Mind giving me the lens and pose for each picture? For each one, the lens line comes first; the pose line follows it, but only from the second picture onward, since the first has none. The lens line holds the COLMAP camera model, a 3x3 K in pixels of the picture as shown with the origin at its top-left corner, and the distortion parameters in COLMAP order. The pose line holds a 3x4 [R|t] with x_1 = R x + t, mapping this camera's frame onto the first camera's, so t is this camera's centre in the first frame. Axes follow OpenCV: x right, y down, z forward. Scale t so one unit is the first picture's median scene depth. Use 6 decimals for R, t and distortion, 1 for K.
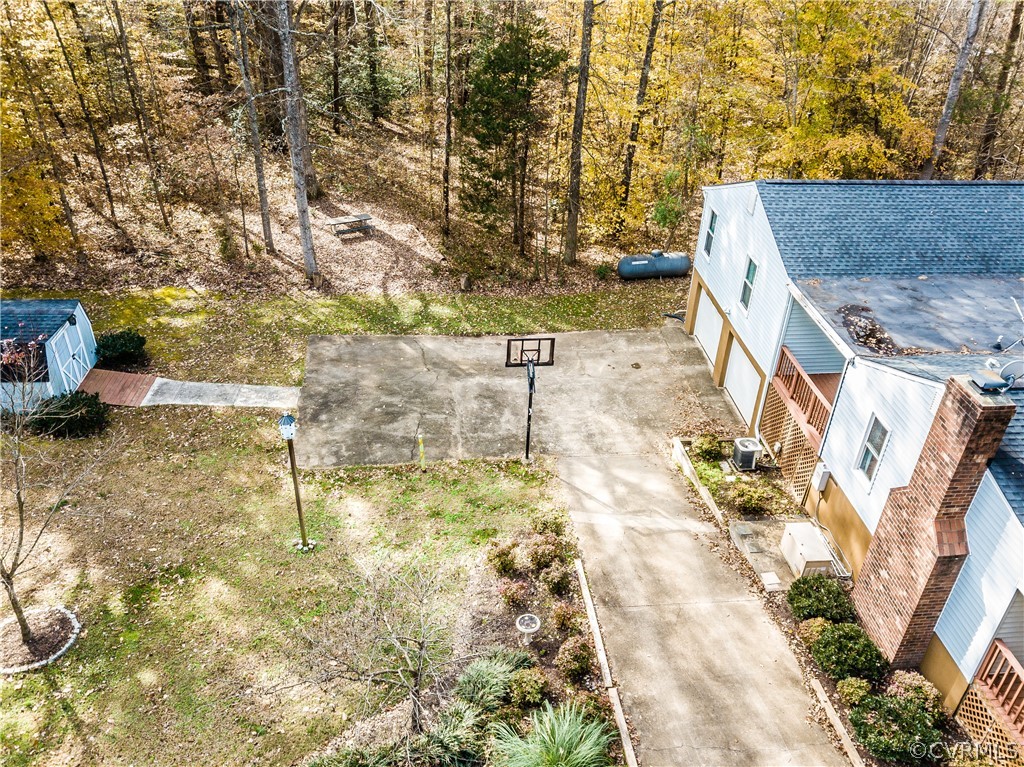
lens RADIAL K [[808.0, 0, 512.0], [0, 808.0, 383.5], [0, 0, 1]] dist [0.011320, 0.000412]
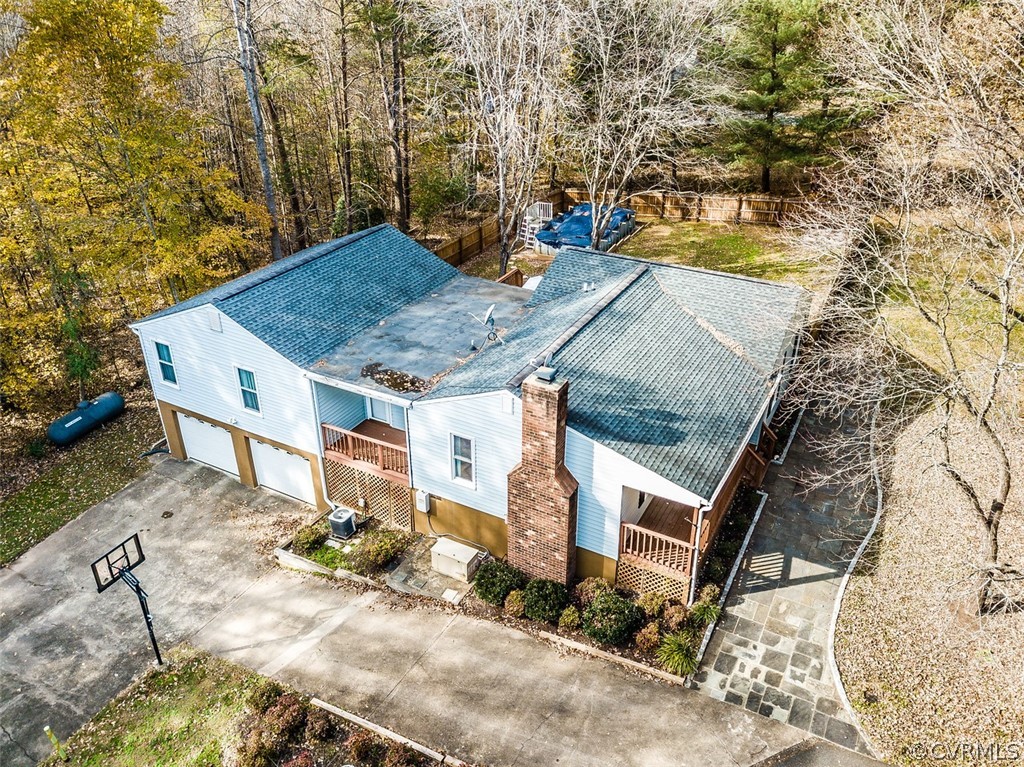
lens RADIAL K [[788.9, 0, 512.0], [0, 788.9, 383.5], [0, 0, 1]] dist [-0.001008, -0.001339]
pose [[0.566643, -0.437722, 0.698079, -0.254497], [0.475119, 0.865765, 0.157205, -0.140404], [-0.673184, 0.242592, 0.698550, 0.042894]]
